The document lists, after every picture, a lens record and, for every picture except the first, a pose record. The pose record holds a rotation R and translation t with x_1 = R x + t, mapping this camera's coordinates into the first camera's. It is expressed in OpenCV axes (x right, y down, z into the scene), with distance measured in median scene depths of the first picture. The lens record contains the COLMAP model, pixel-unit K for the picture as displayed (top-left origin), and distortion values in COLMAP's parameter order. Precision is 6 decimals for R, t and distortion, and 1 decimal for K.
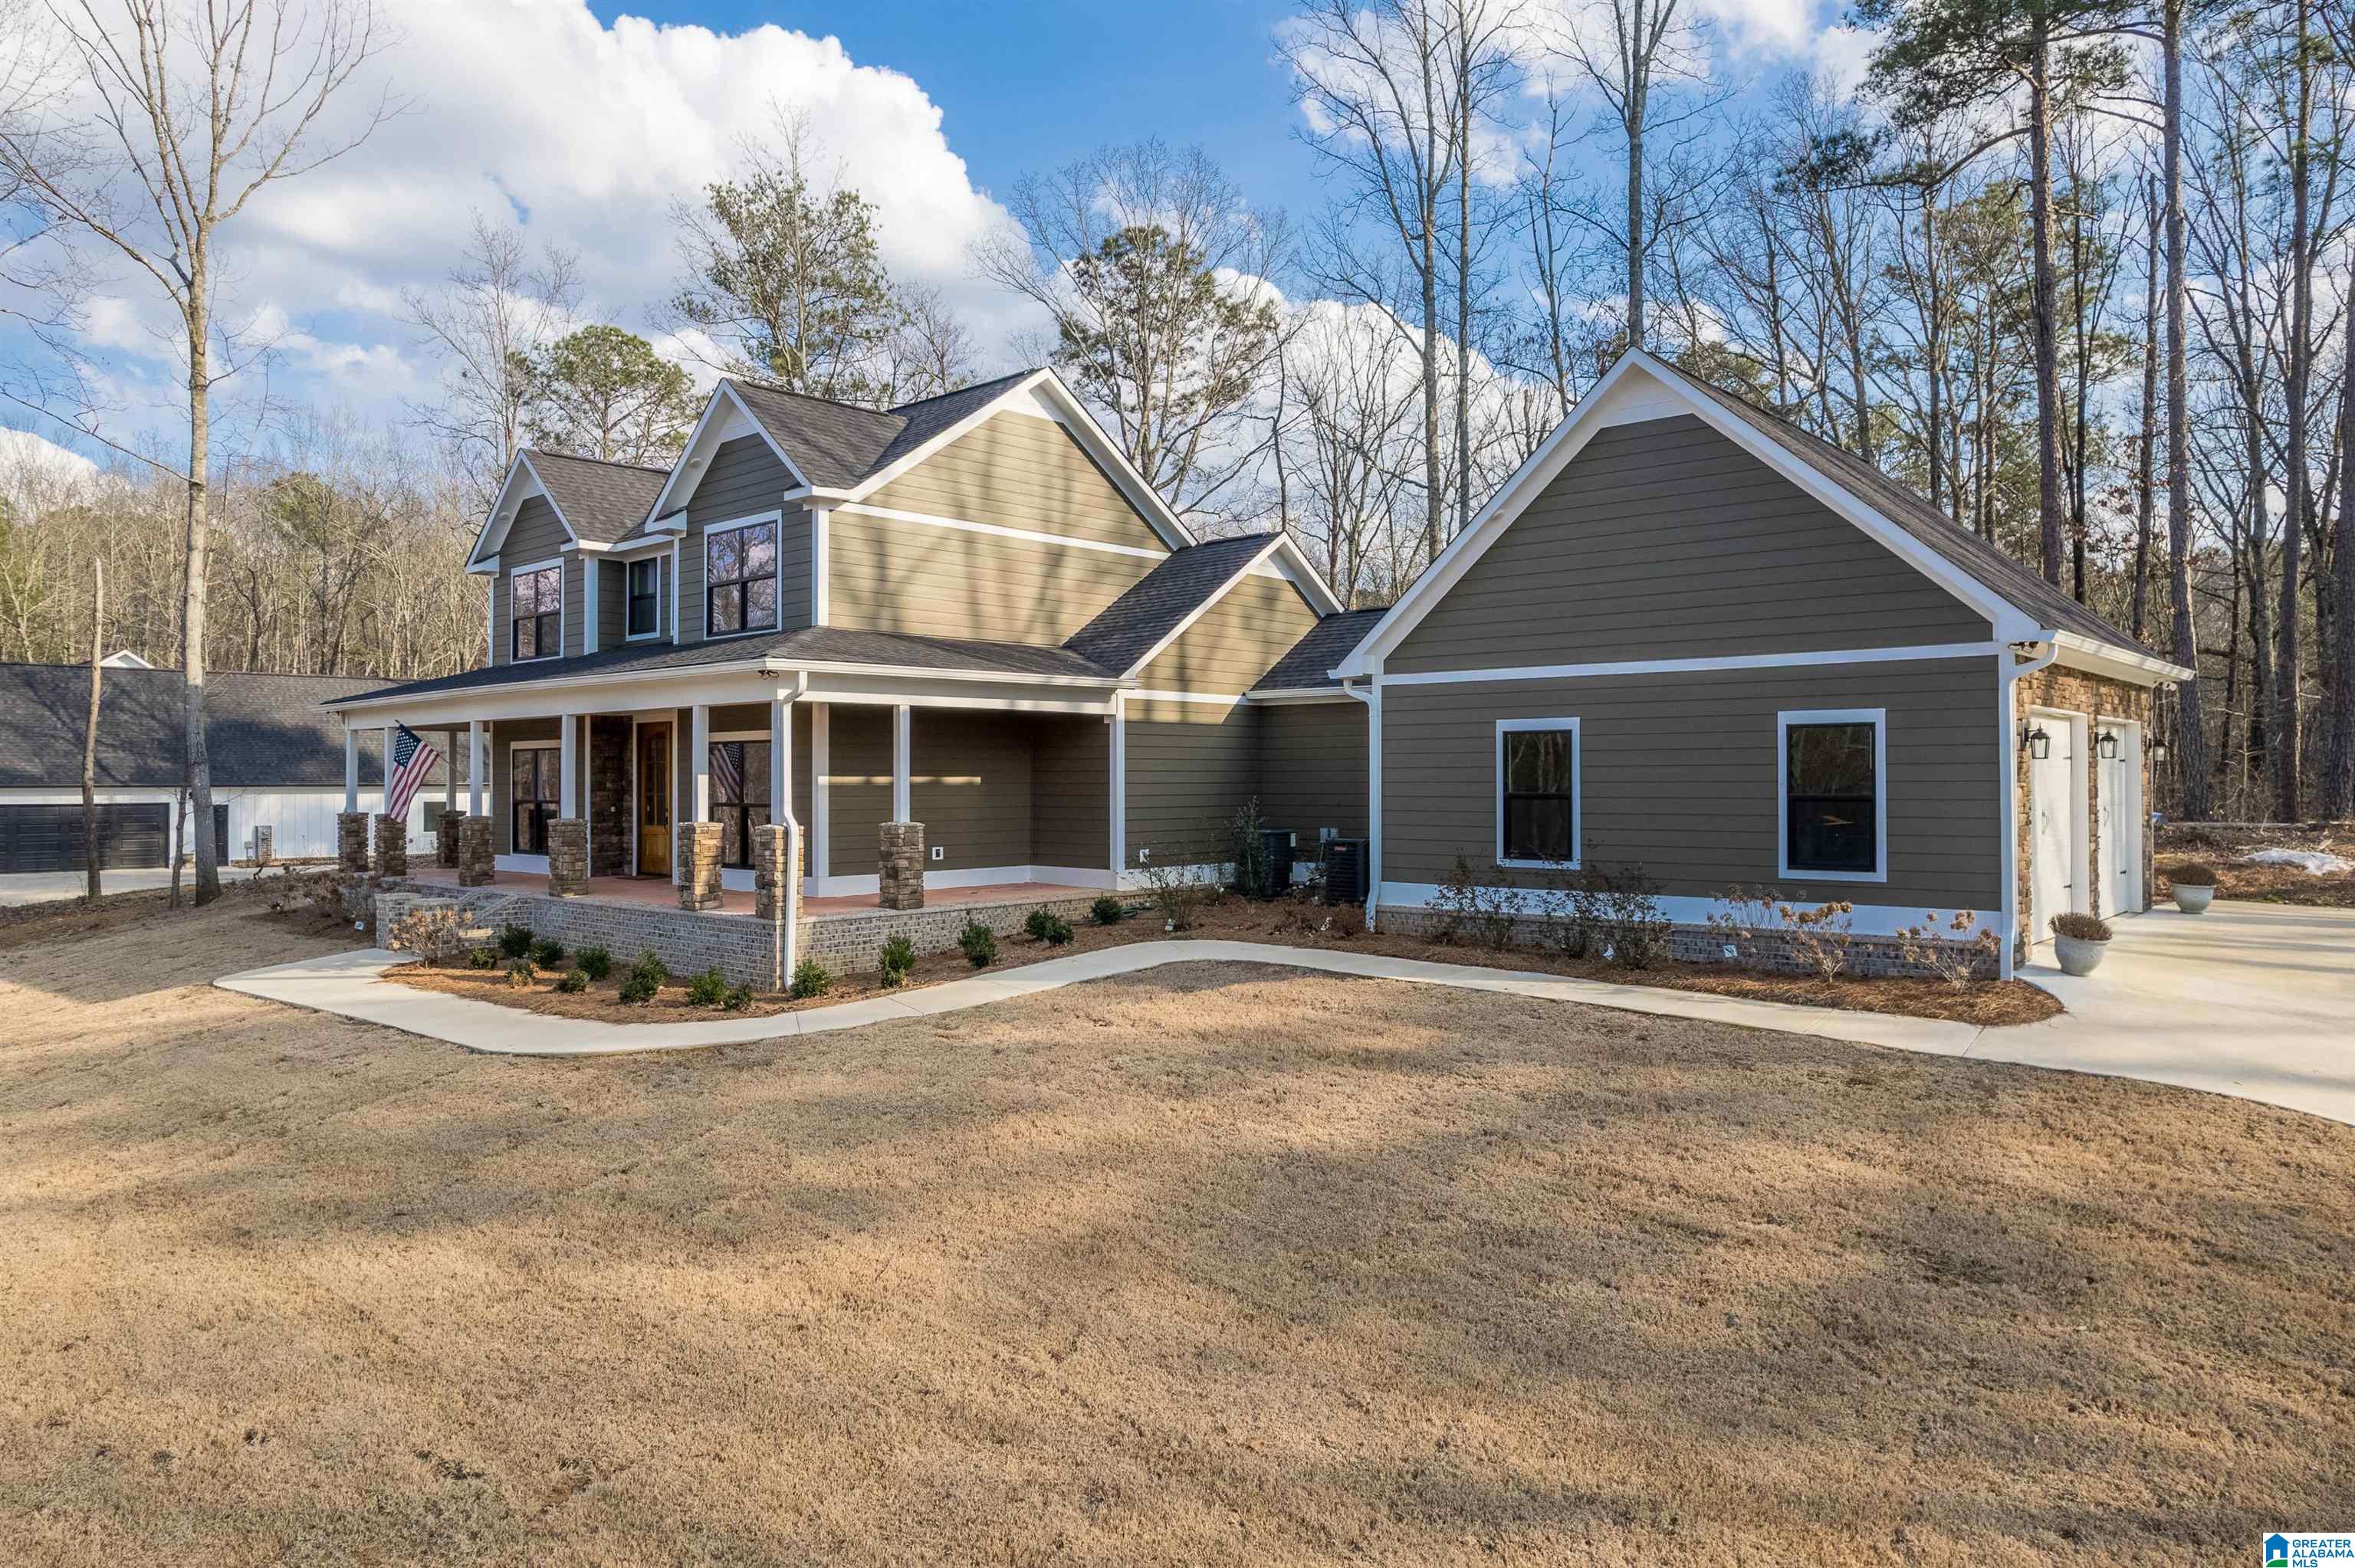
lens RADIAL K [[1496.9, 0, 1177.5], [0, 1496.9, 784.0], [0, 0, 1]] dist [-0.080061, 0.072100]
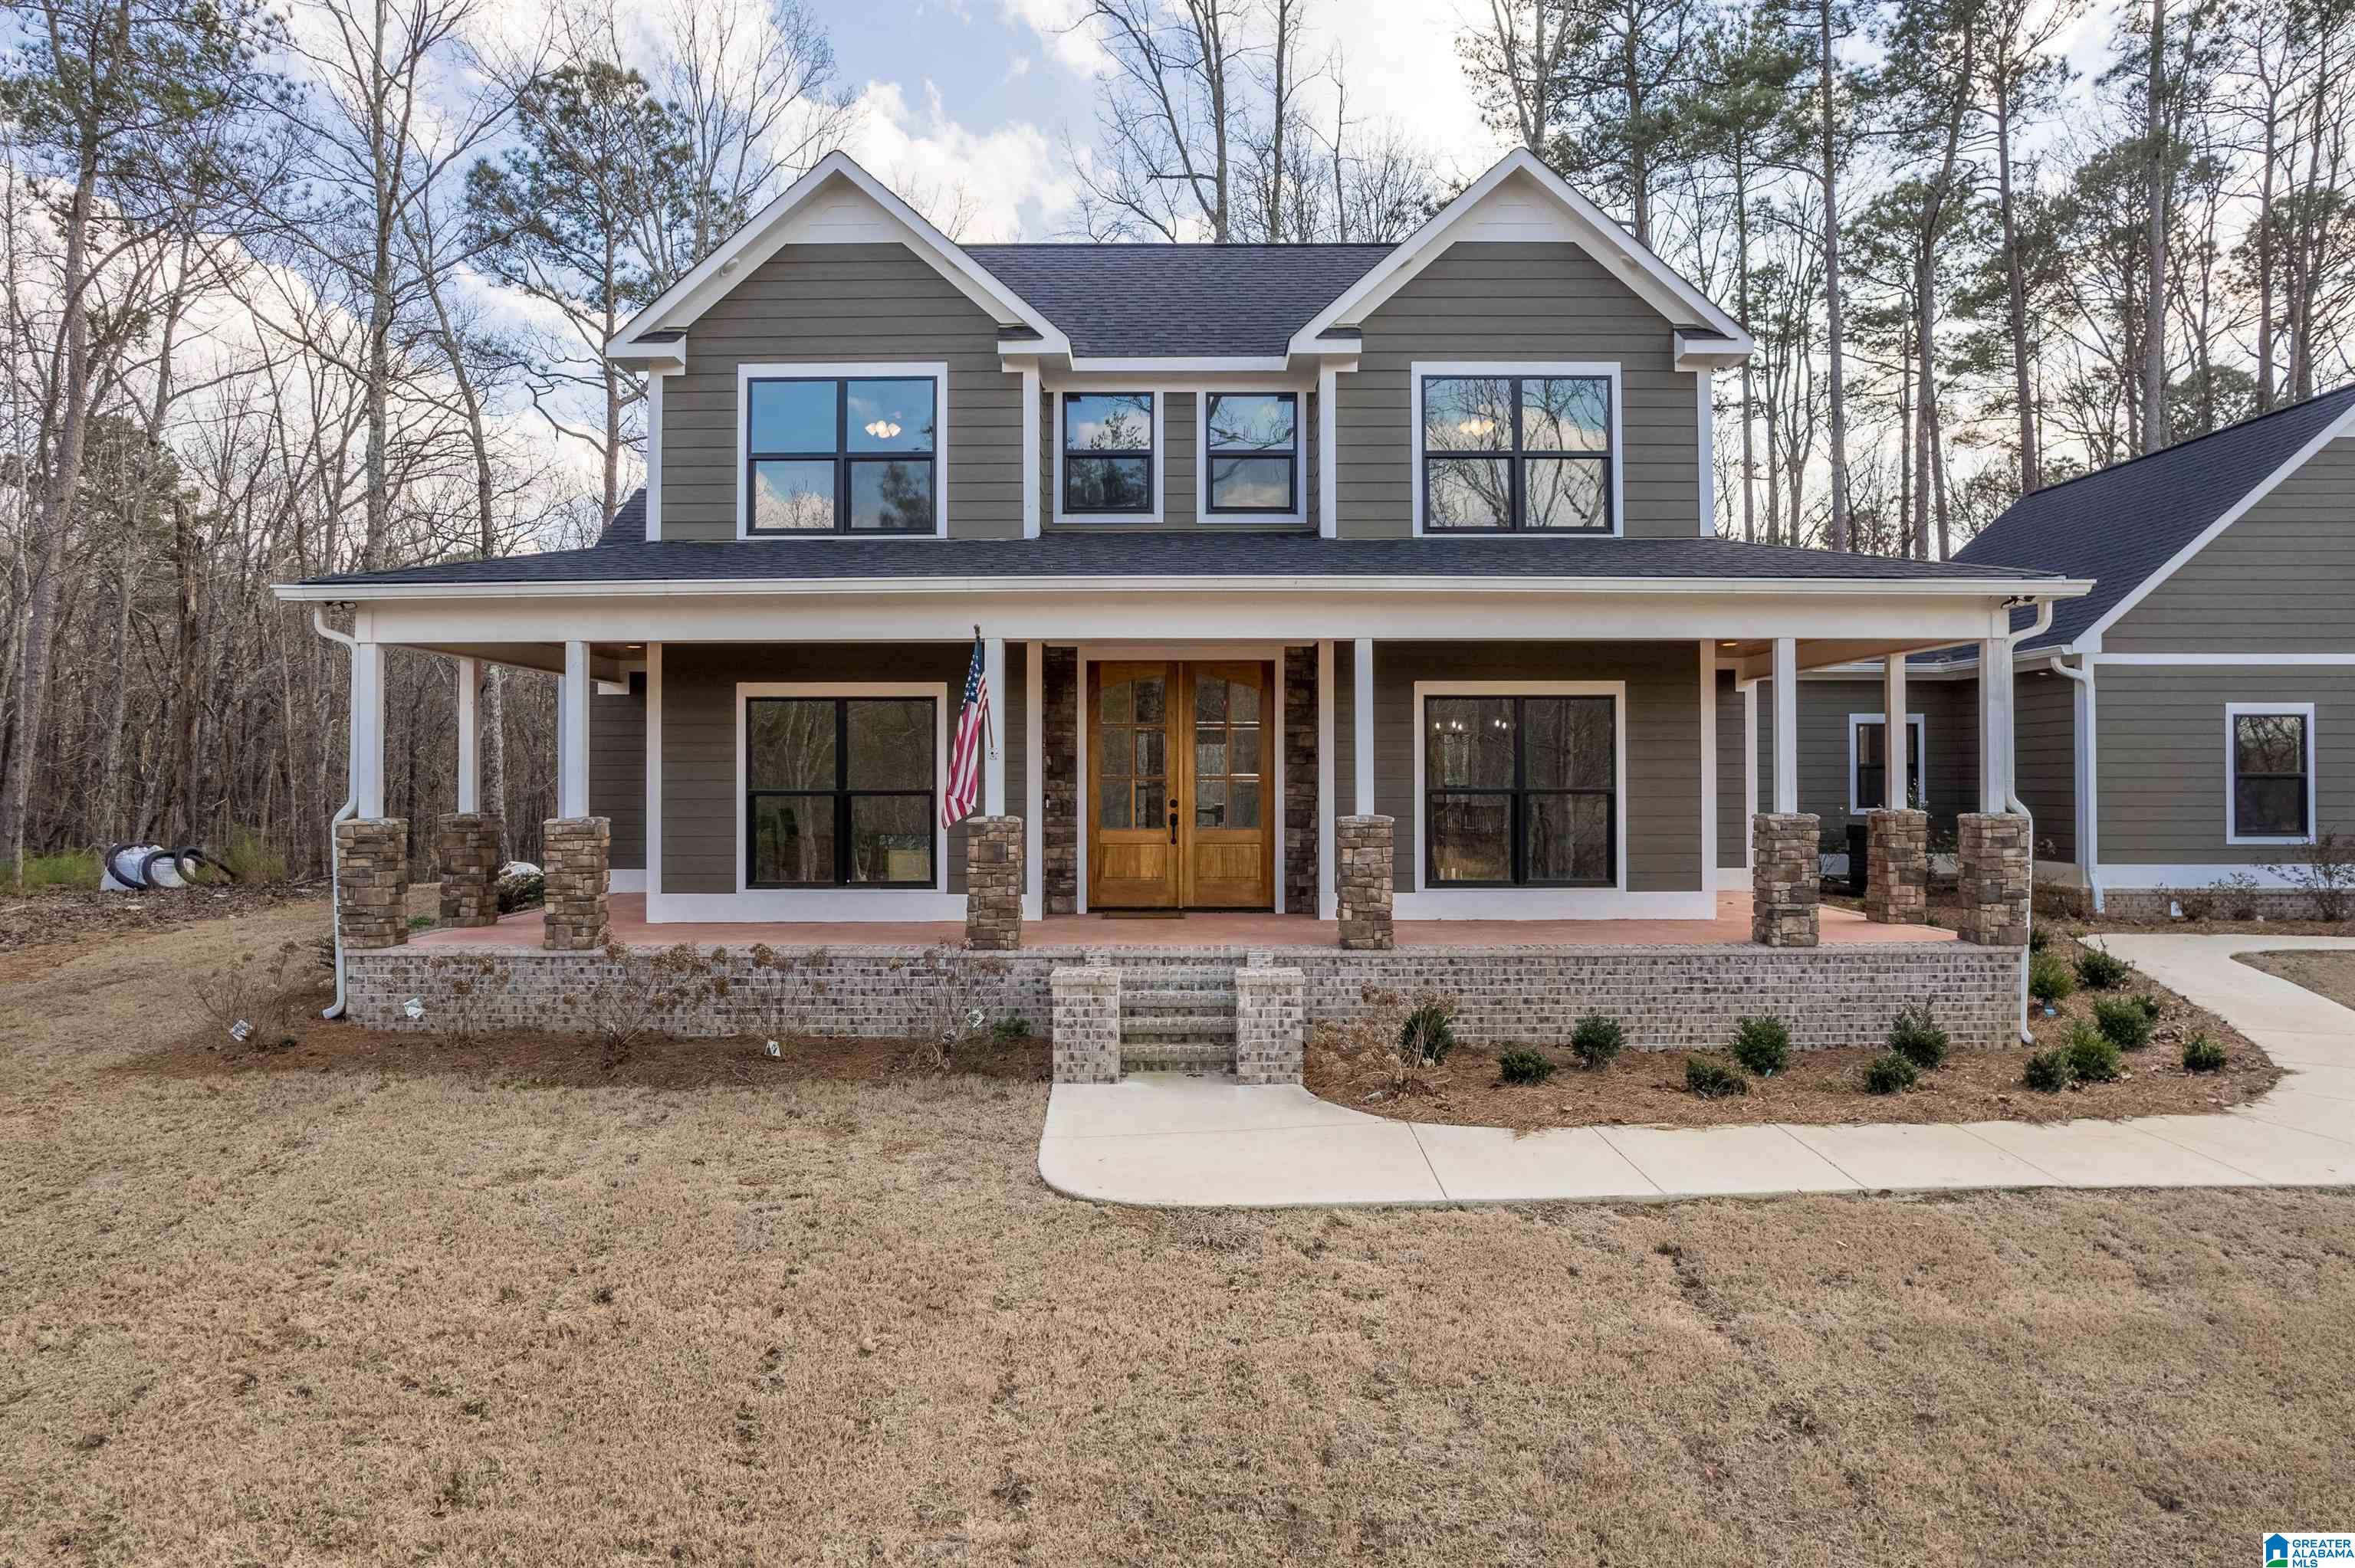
lens RADIAL K [[1496.9, 0, 1177.5], [0, 1496.9, 784.0], [0, 0, 1]] dist [-0.080061, 0.072100]
pose [[0.757588, -0.000576, 0.652732, -0.858403], [0.001297, 0.999999, -0.000623, 0.011180], [-0.652731, 0.001319, 0.757588, 0.603330]]
